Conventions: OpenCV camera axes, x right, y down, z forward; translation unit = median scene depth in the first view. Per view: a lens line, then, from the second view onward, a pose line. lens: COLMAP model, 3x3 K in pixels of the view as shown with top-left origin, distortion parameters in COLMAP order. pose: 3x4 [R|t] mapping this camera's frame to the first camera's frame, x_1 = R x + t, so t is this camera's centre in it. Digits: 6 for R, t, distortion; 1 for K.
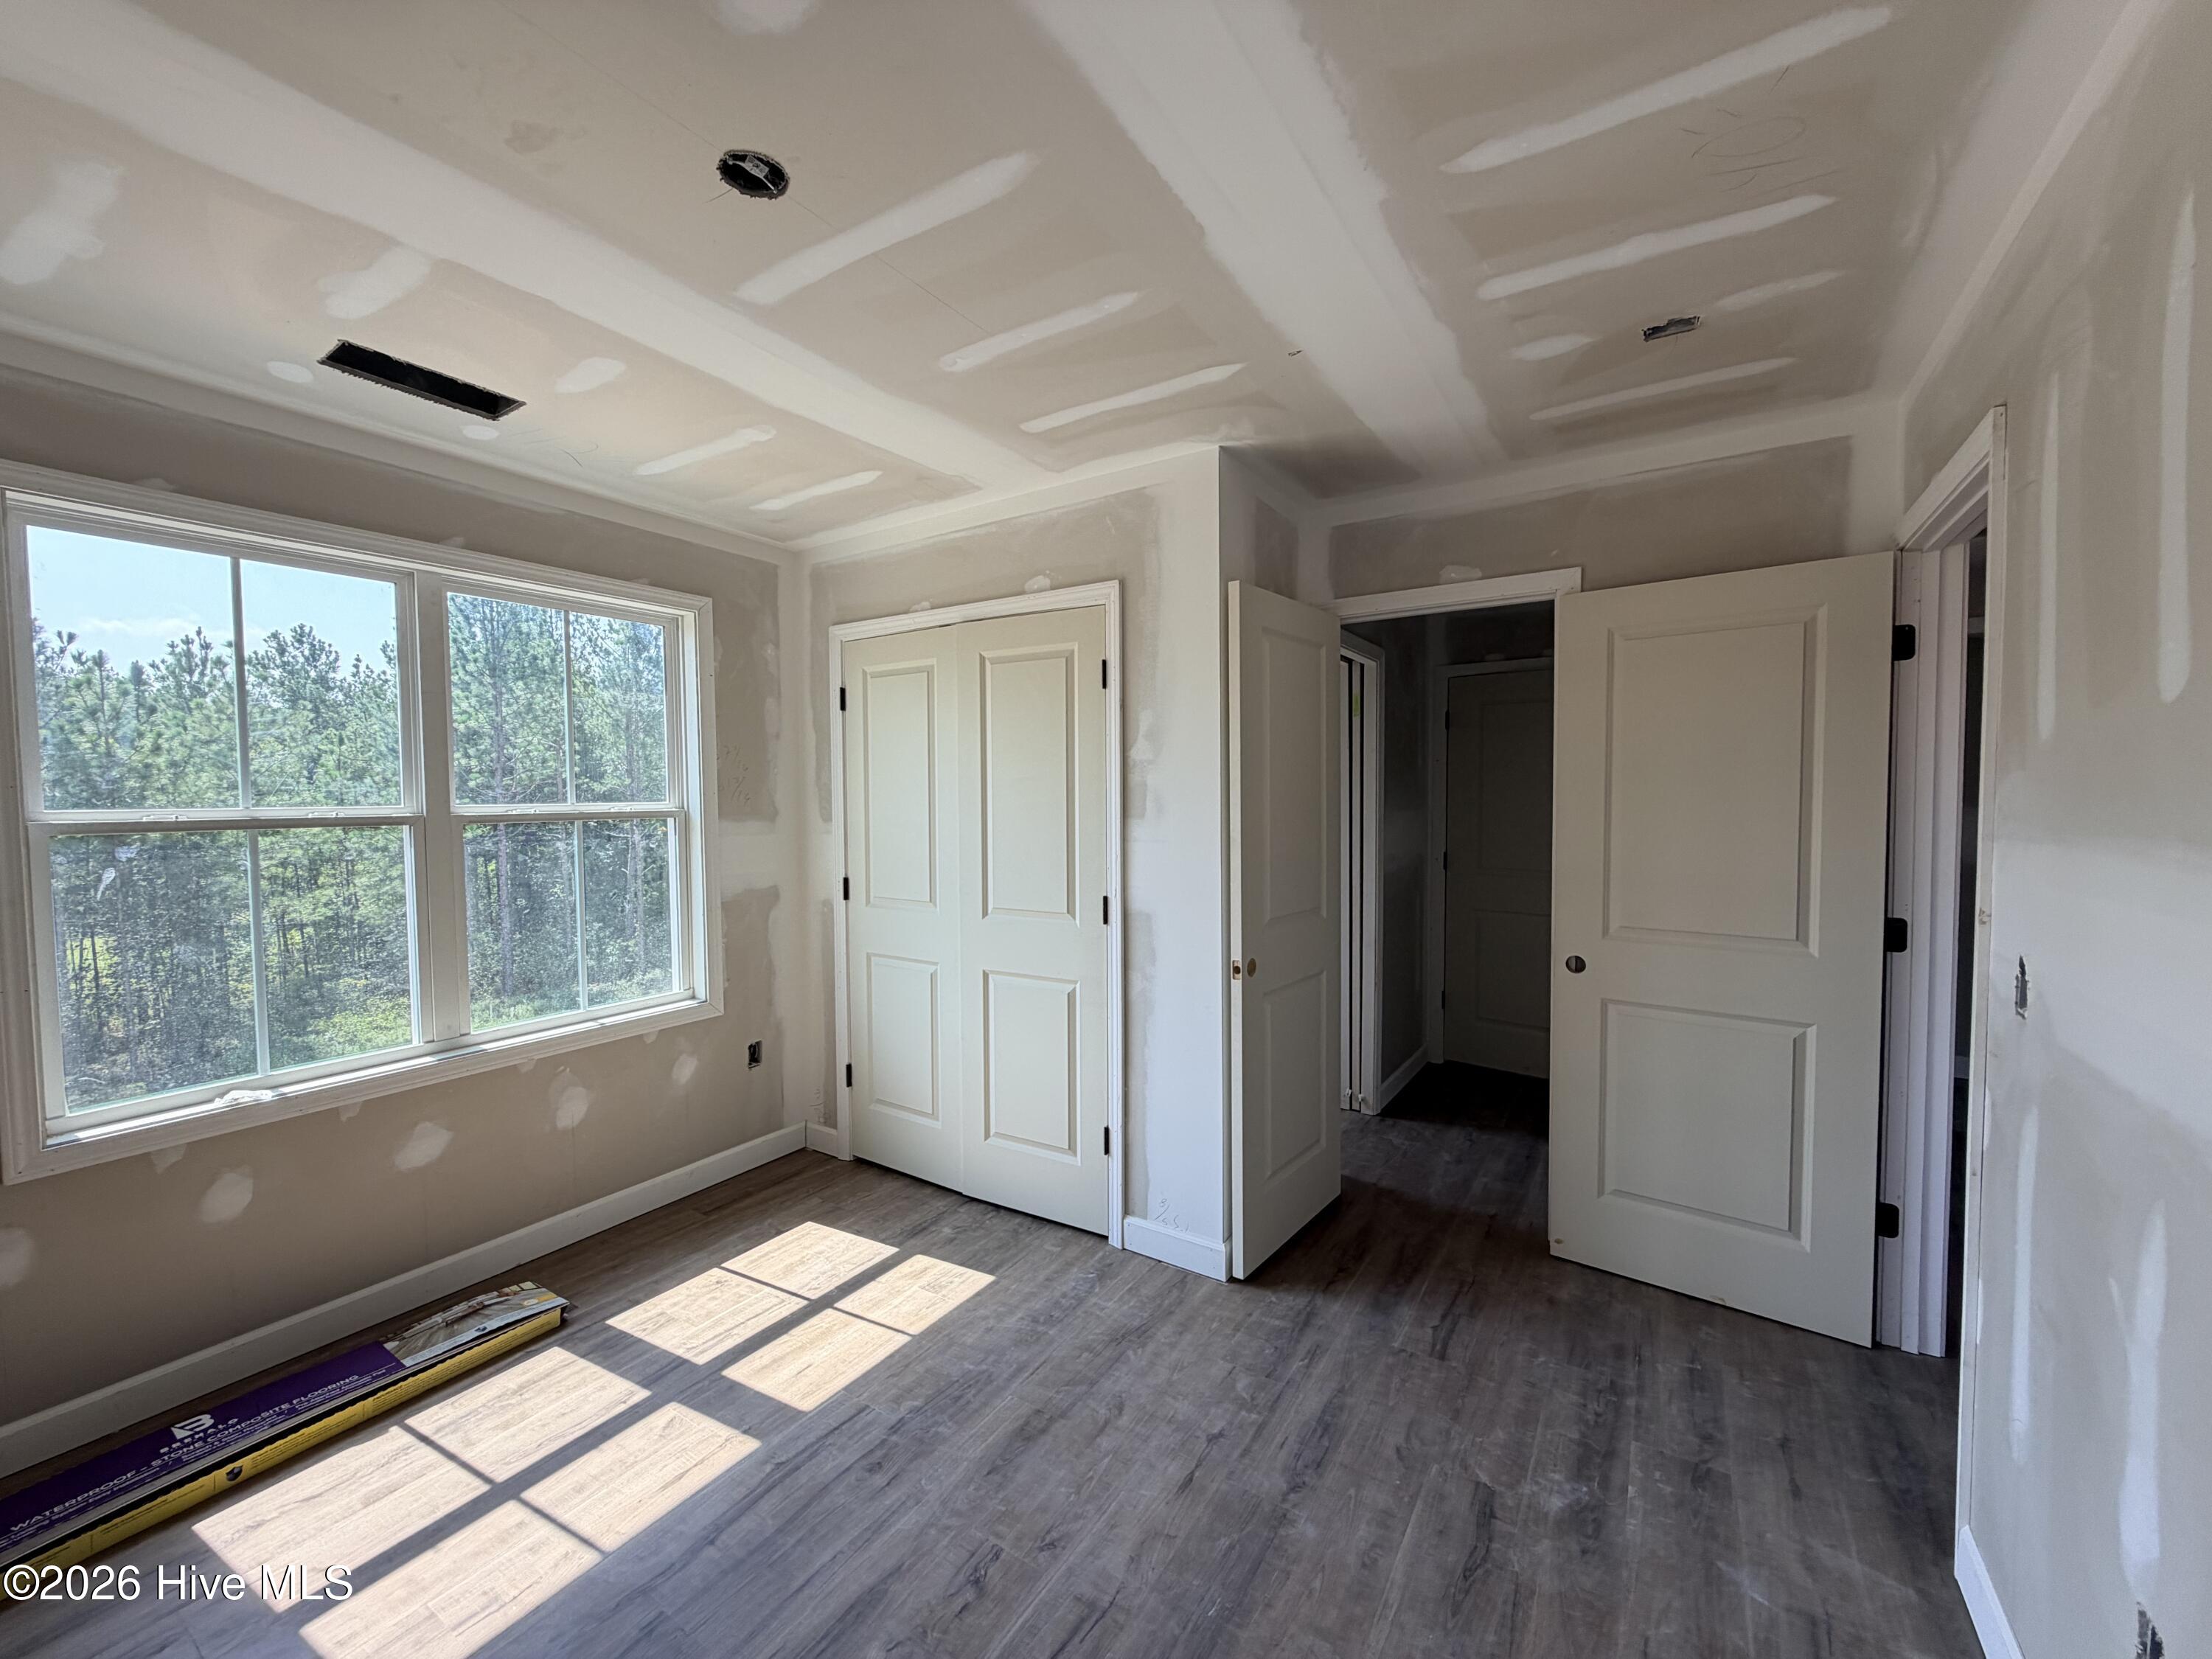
lens RADIAL K [[882.7, 0, 1105.8], [0, 882.7, 832.1], [0, 0, 1]] dist [0.000009, 0.000425]
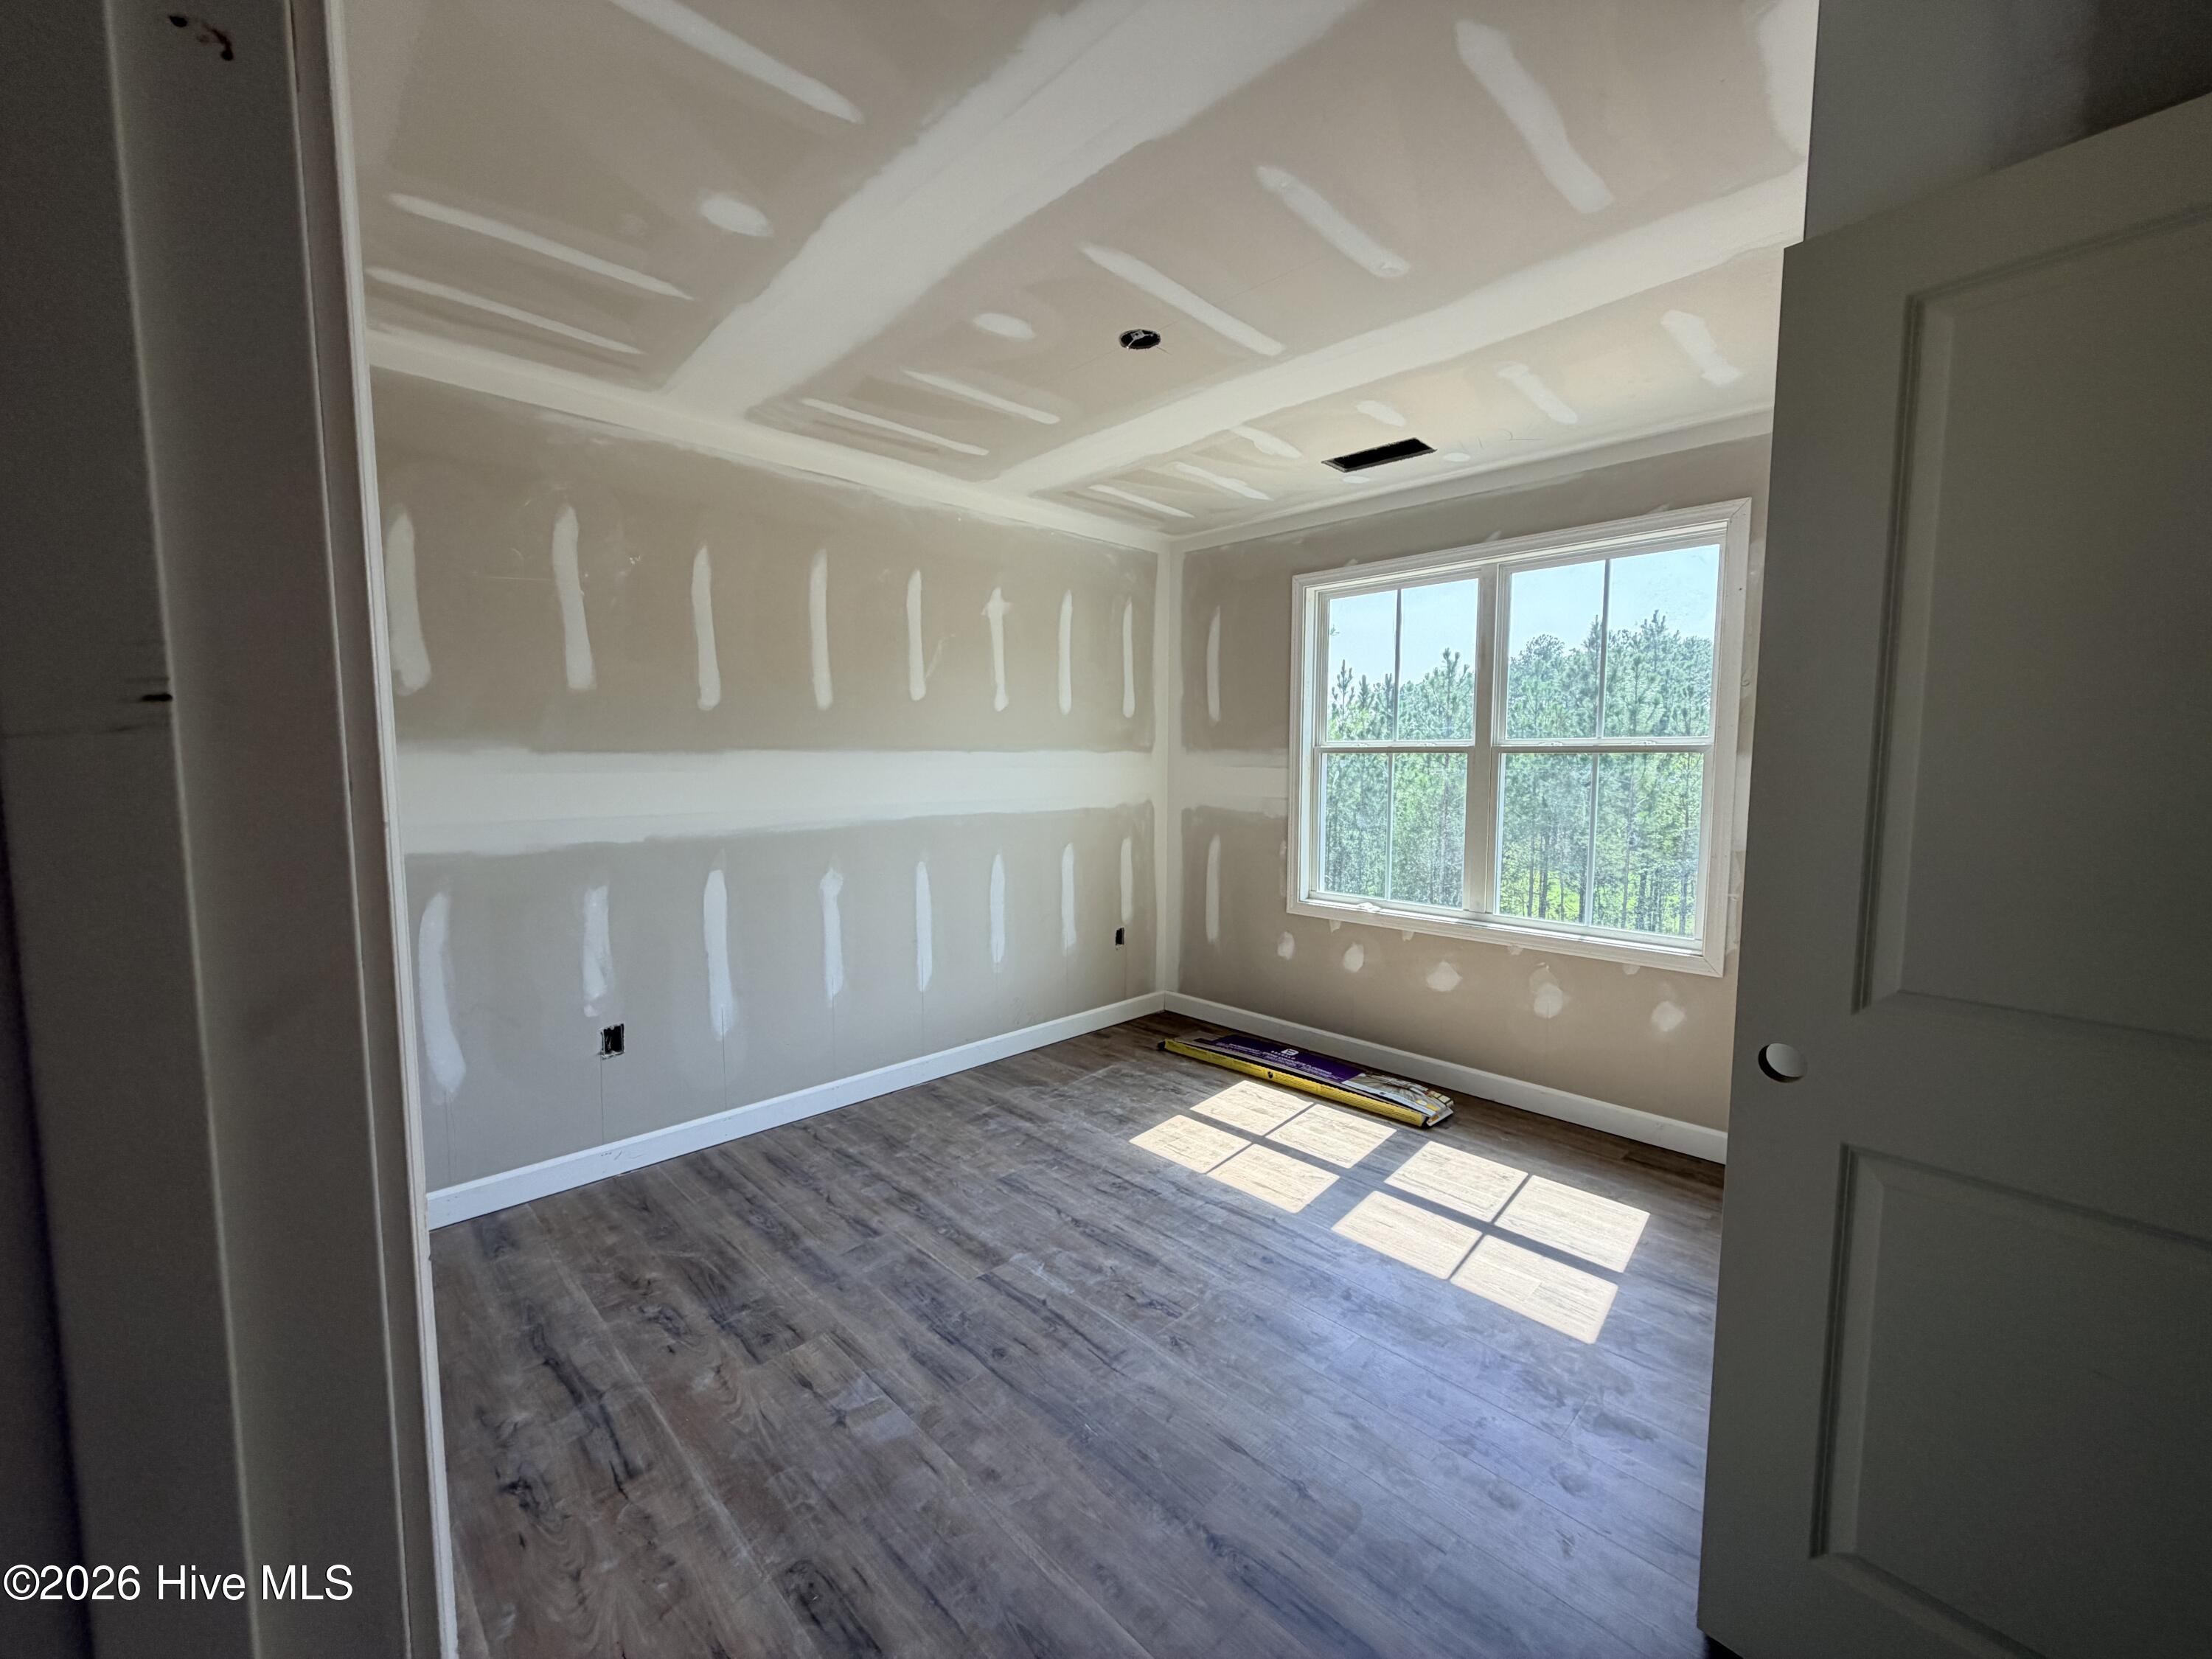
lens RADIAL K [[882.7, 0, 1094.8], [0, 882.7, 834.7], [0, 0, 1]] dist [0.000009, 0.000425]
pose [[-0.227941, 0.096720, -0.968859, 0.790111], [-0.039713, 0.993303, 0.108503, -0.009248], [0.972865, 0.063208, -0.222573, 0.826615]]
